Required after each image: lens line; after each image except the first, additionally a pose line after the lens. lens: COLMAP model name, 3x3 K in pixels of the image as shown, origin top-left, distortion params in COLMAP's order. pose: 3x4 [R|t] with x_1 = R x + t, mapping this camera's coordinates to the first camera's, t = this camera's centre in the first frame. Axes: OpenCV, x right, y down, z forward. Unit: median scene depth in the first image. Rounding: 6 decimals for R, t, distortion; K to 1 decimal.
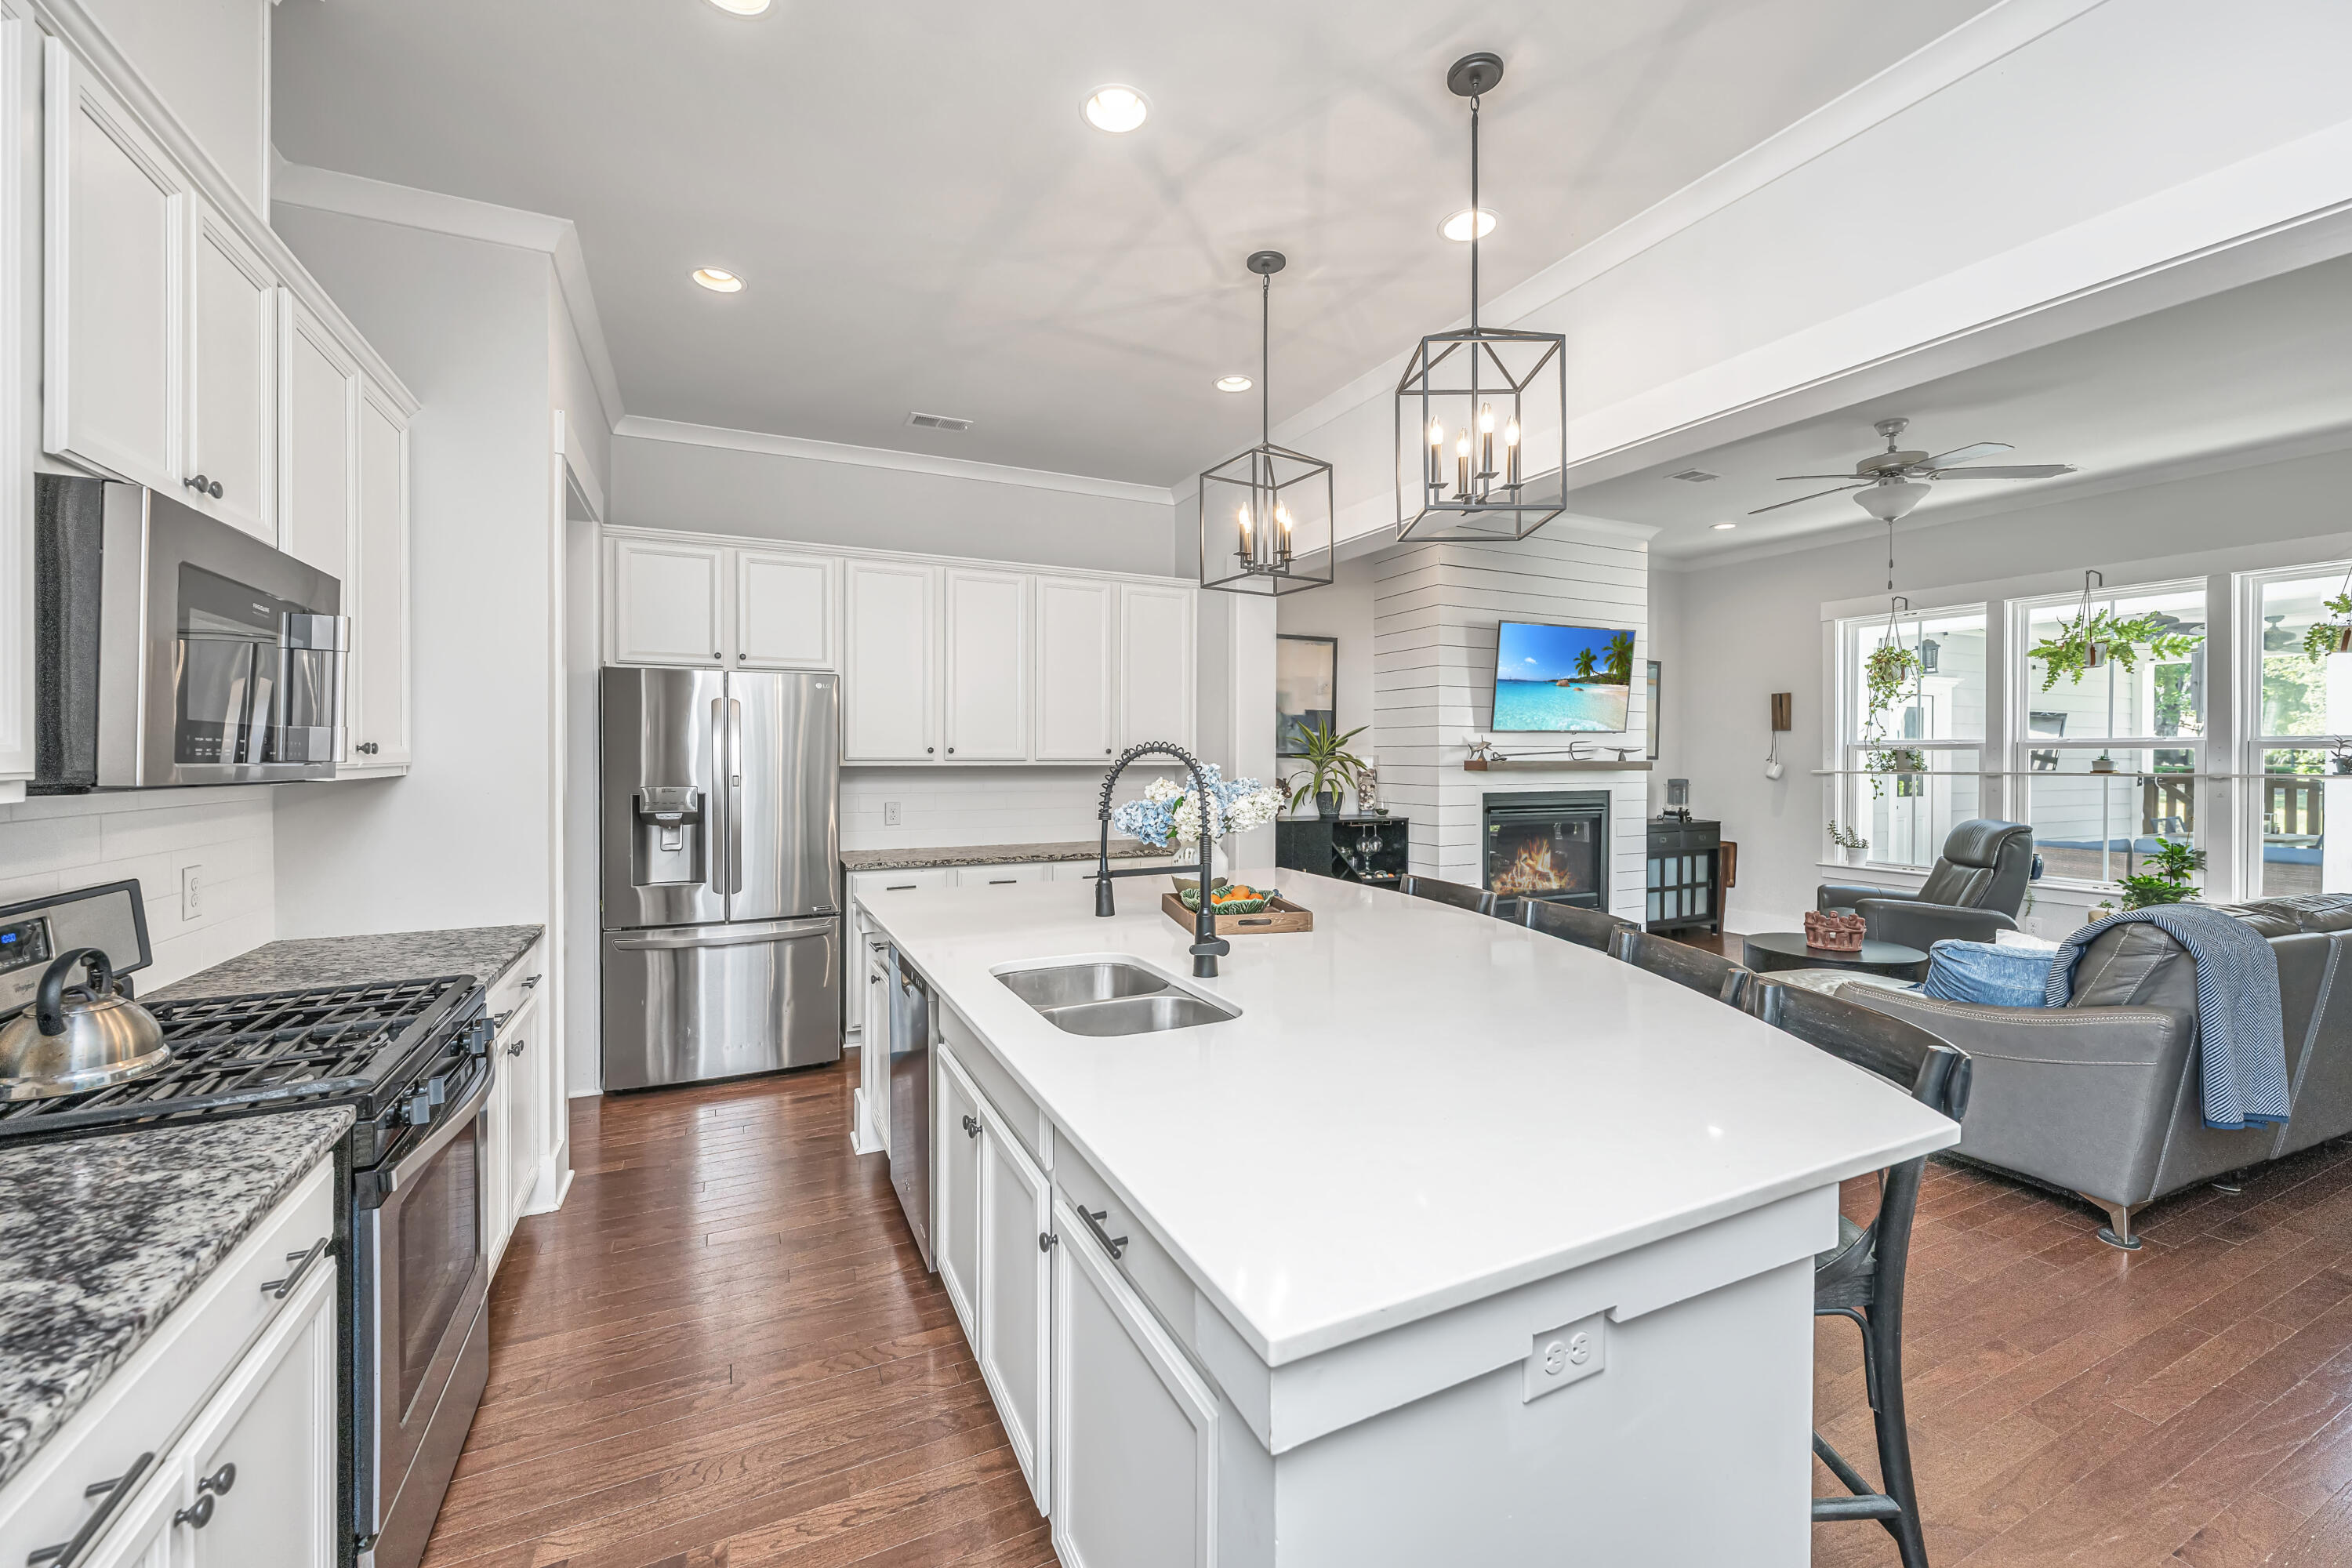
lens RADIAL K [[962.4, 0, 1137.8], [0, 962.4, 756.2], [0, 0, 1]] dist [0.006534, -0.001109]
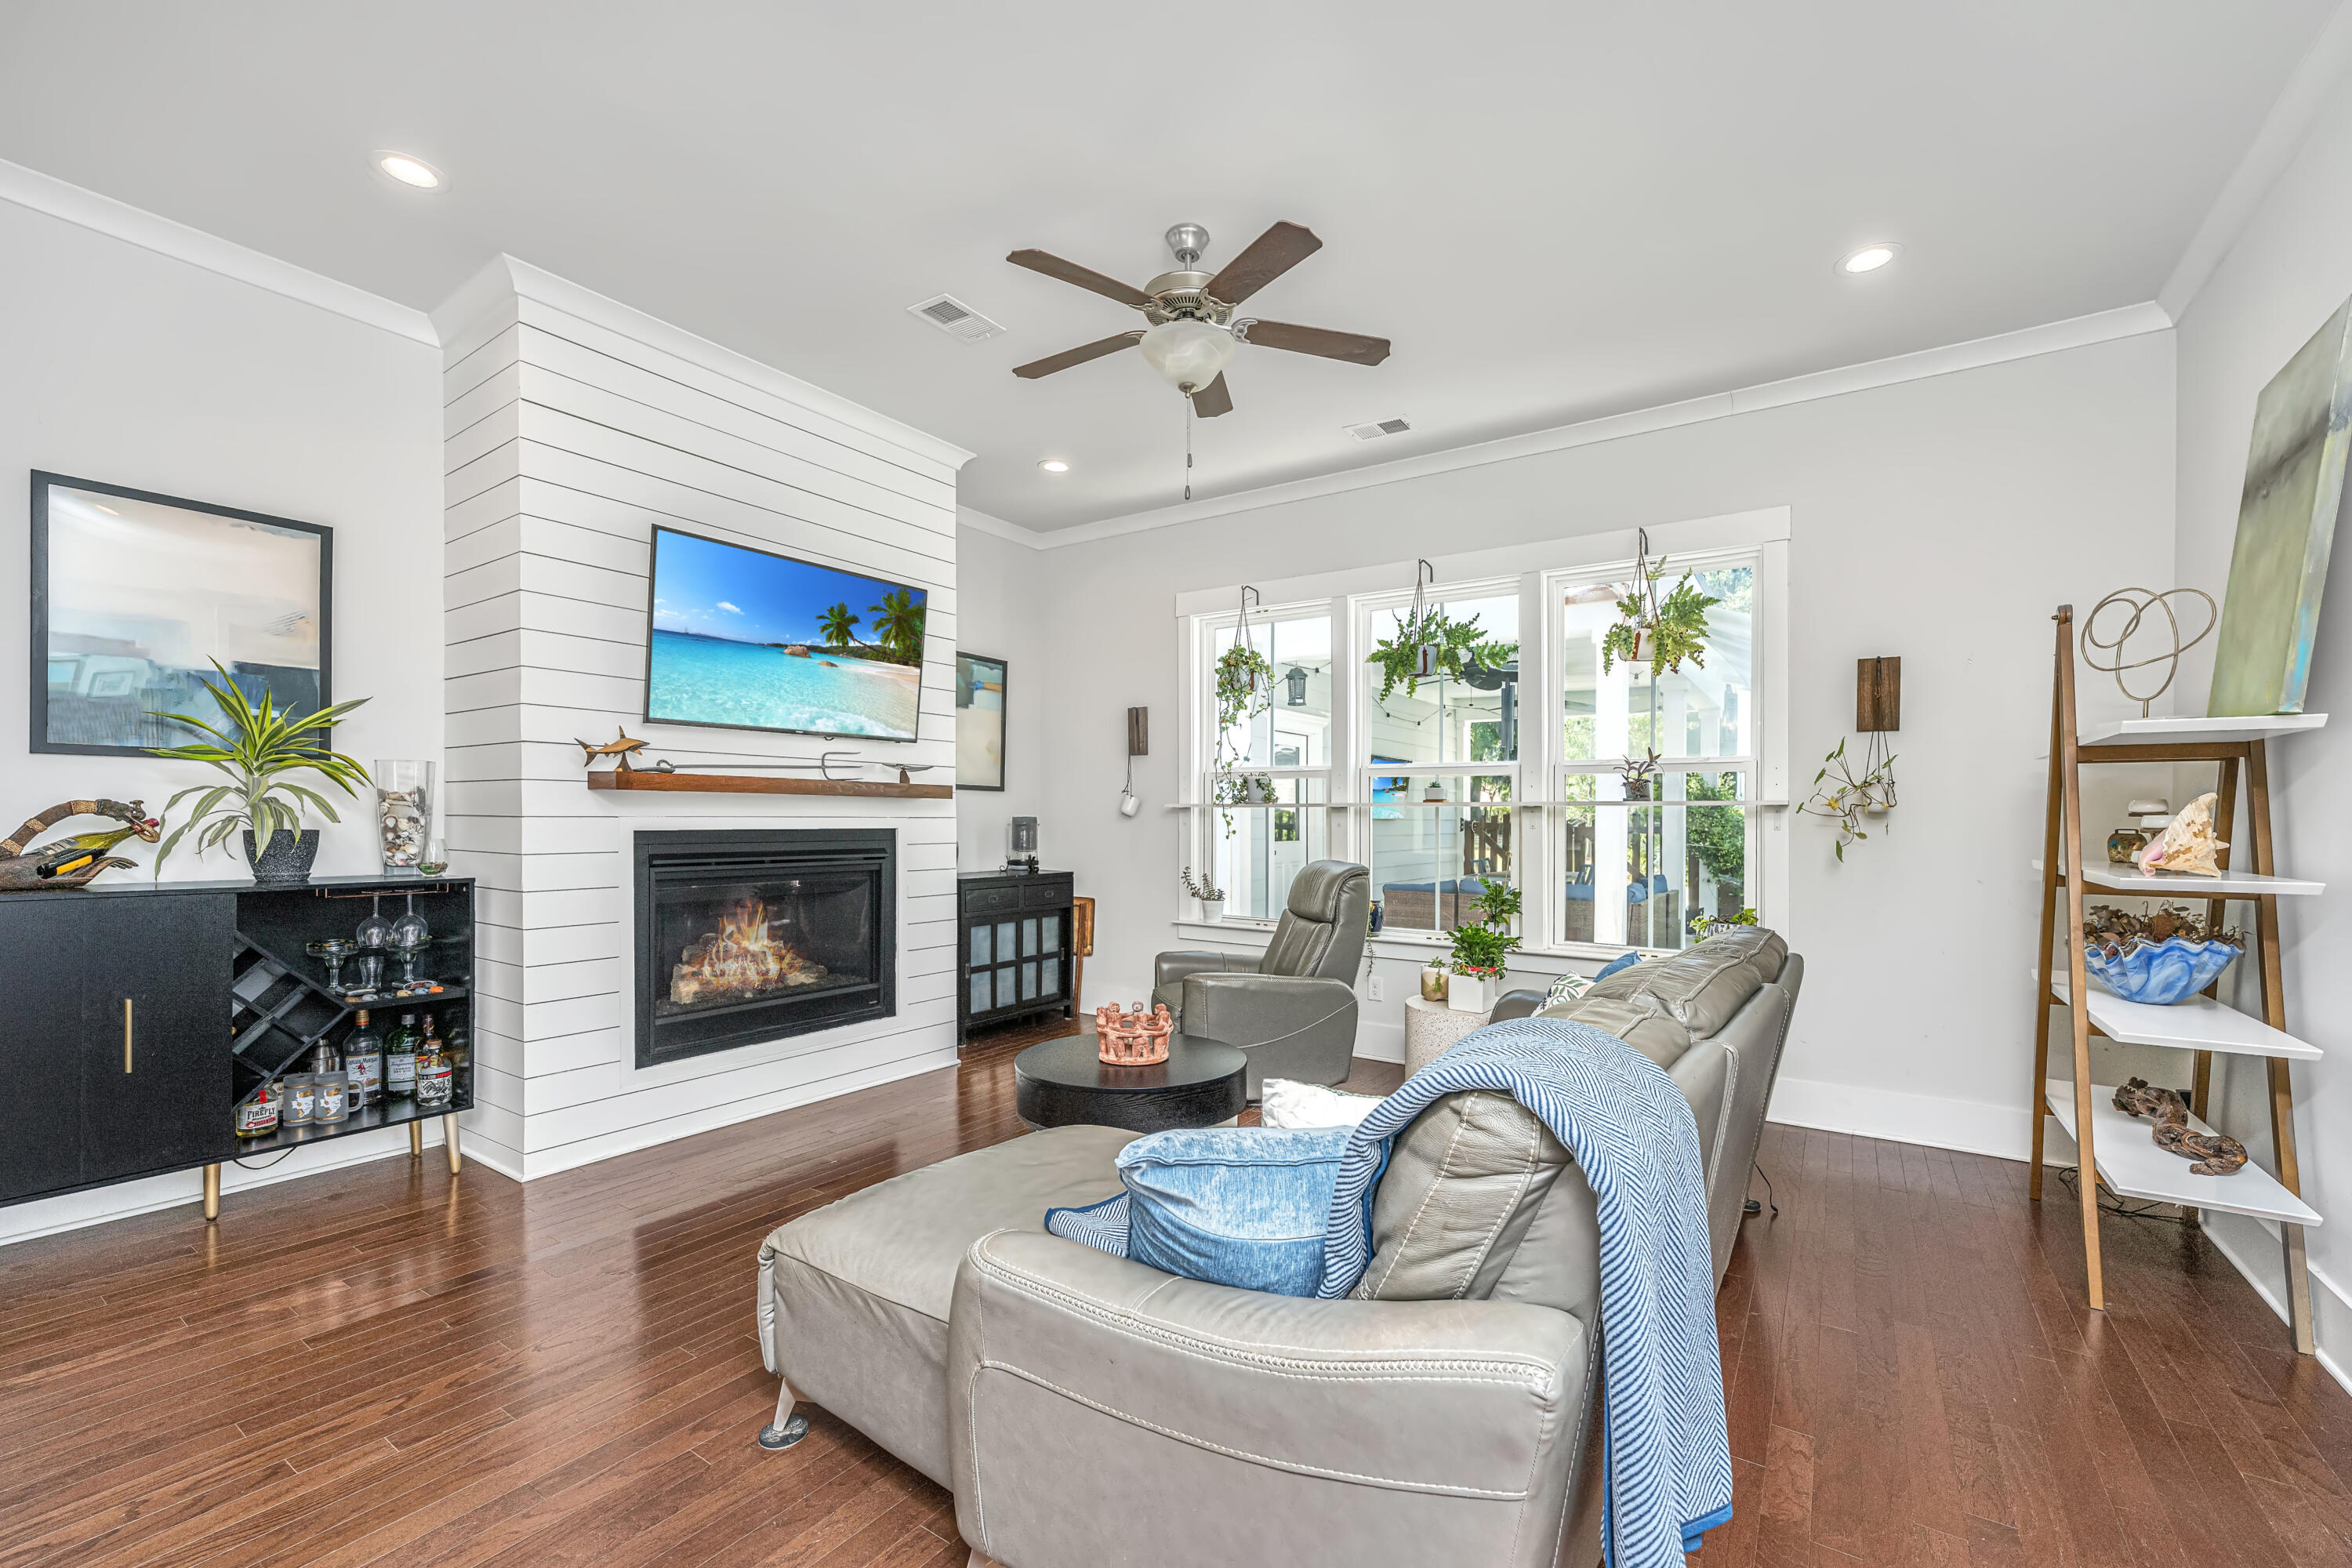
lens RADIAL K [[962.4, 0, 1172.0], [0, 962.4, 798.2], [0, 0, 1]] dist [0.006534, -0.001109]
pose [[0.871104, 0.014266, 0.490891, 0.337604], [-0.004672, 0.999774, -0.020763, 0.028109], [-0.491076, 0.015793, 0.870974, 0.333047]]
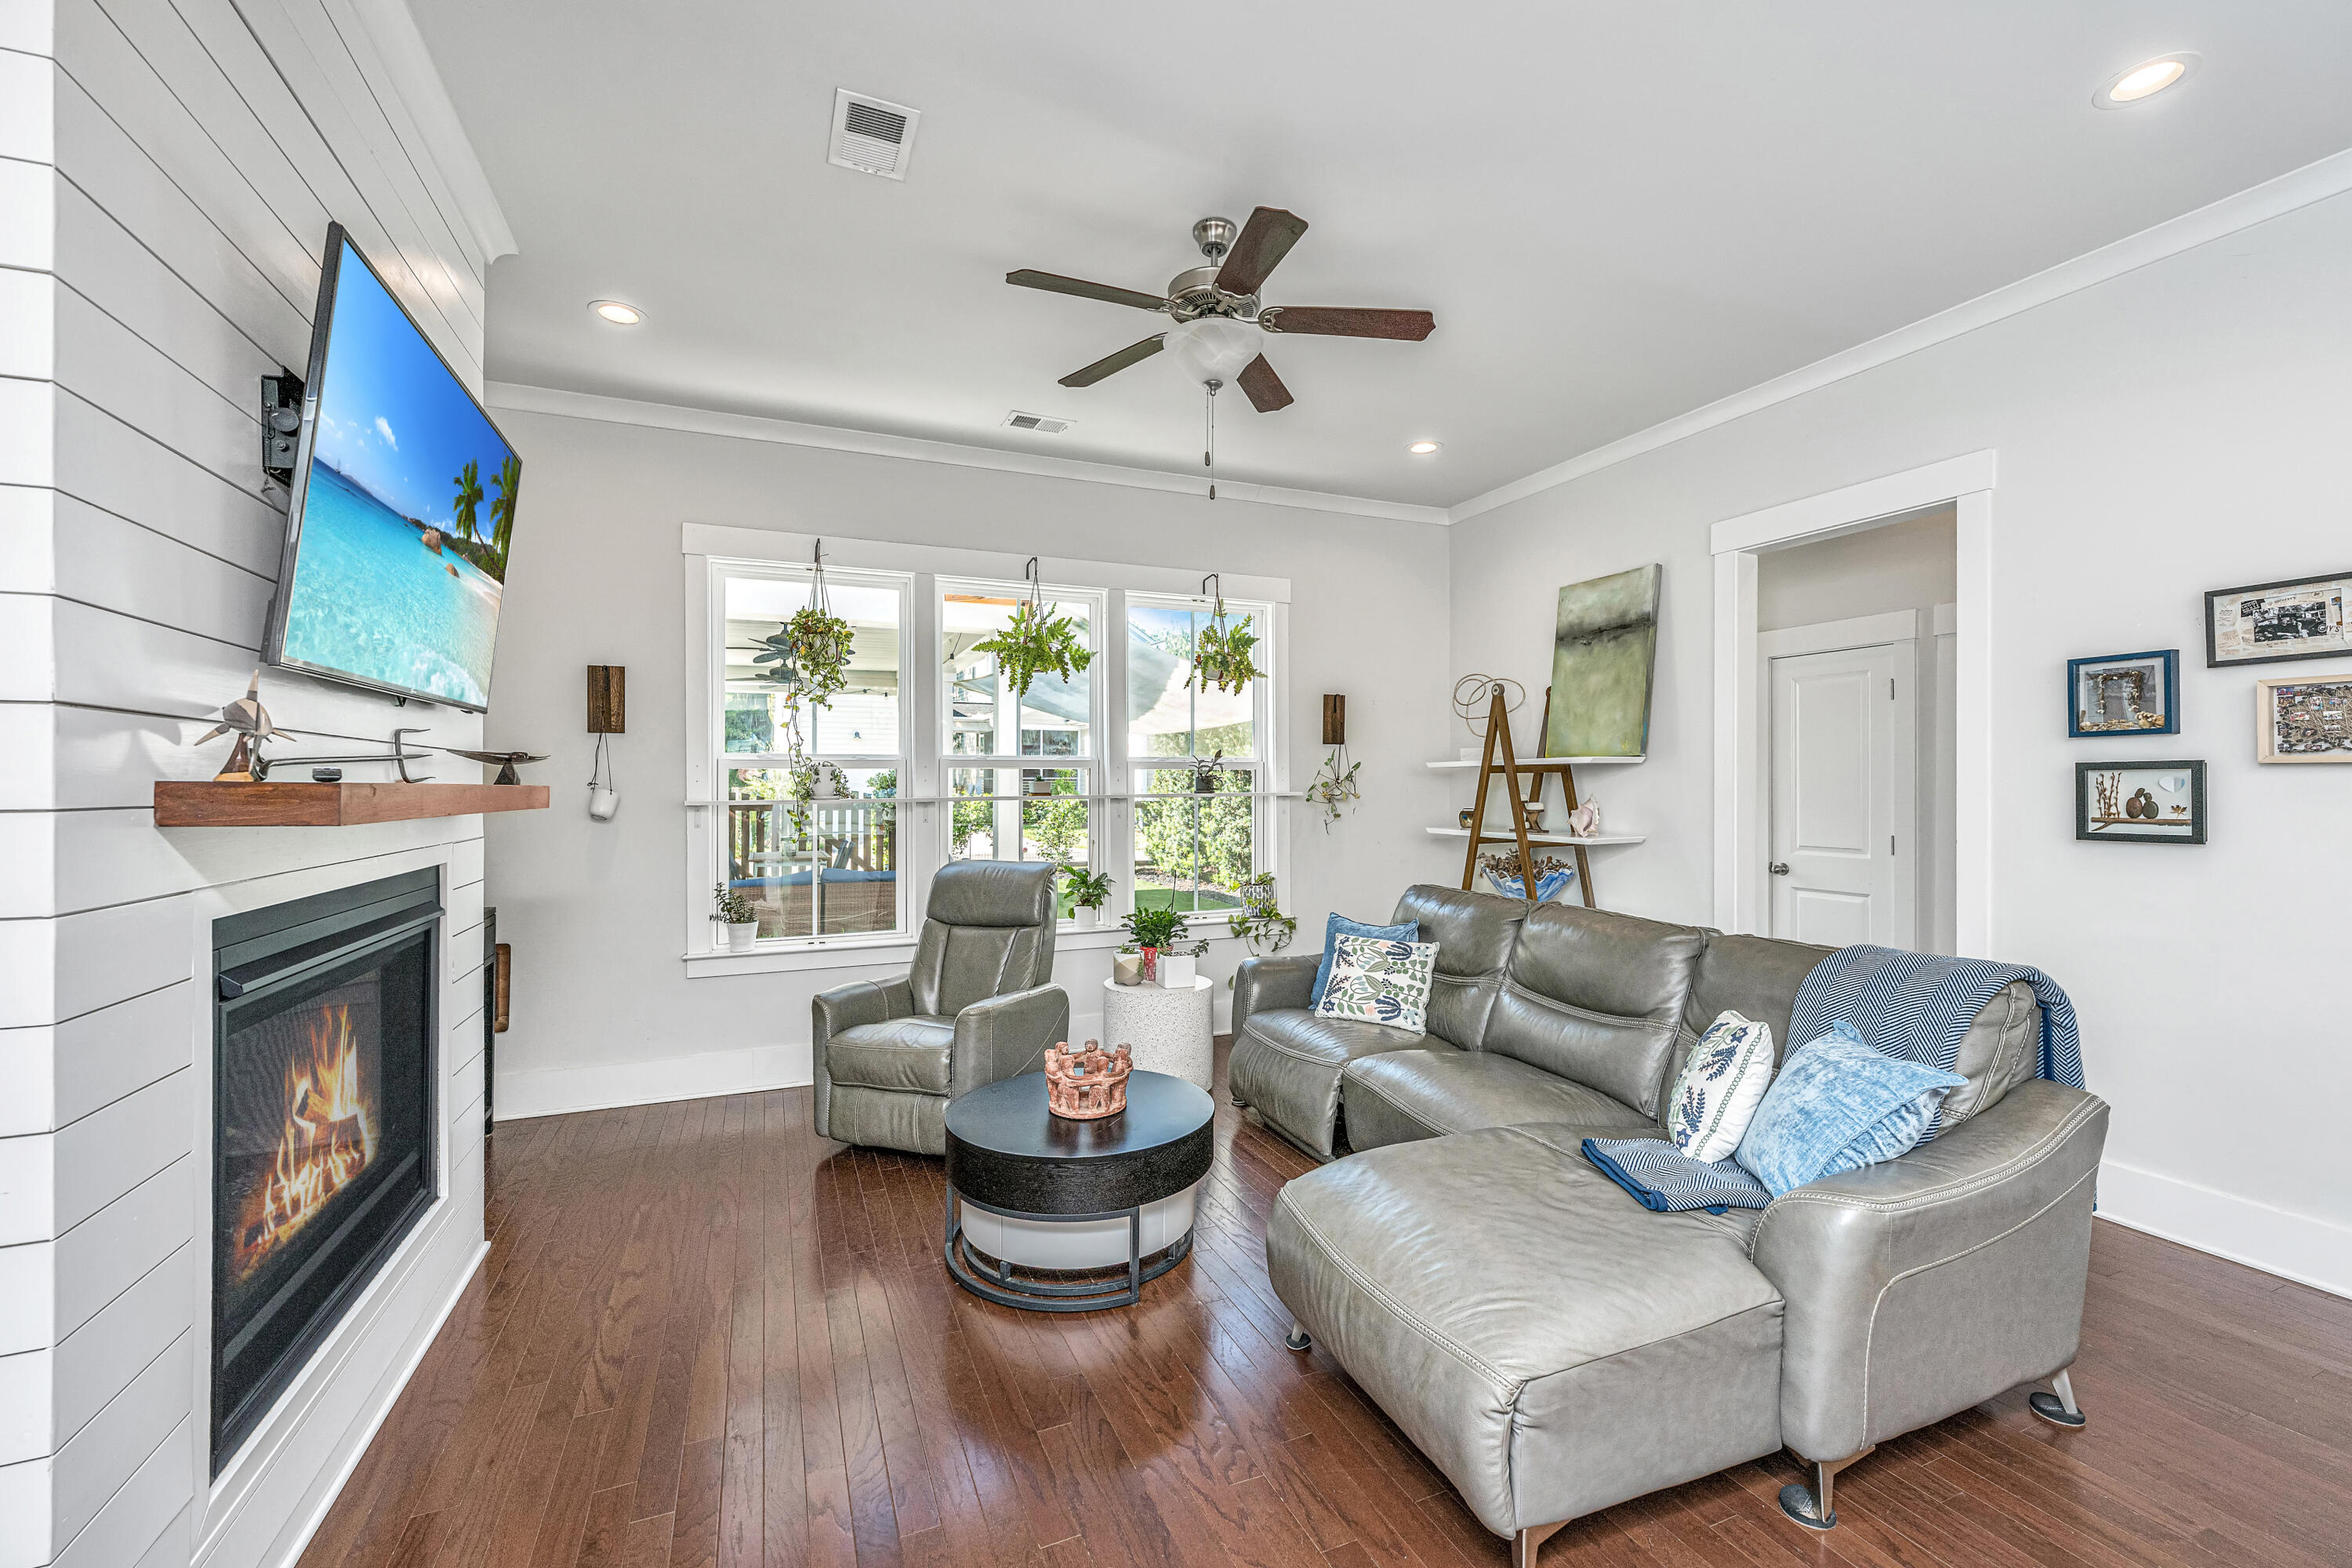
lens RADIAL K [[962.4, 0, 1161.7], [0, 962.4, 765.6], [0, 0, 1]] dist [0.006534, -0.001109]
pose [[0.058740, 0.014441, 0.998169, 0.131620], [0.008884, 0.999848, -0.014988, 0.004755], [-0.998234, 0.009748, 0.058603, 0.715772]]
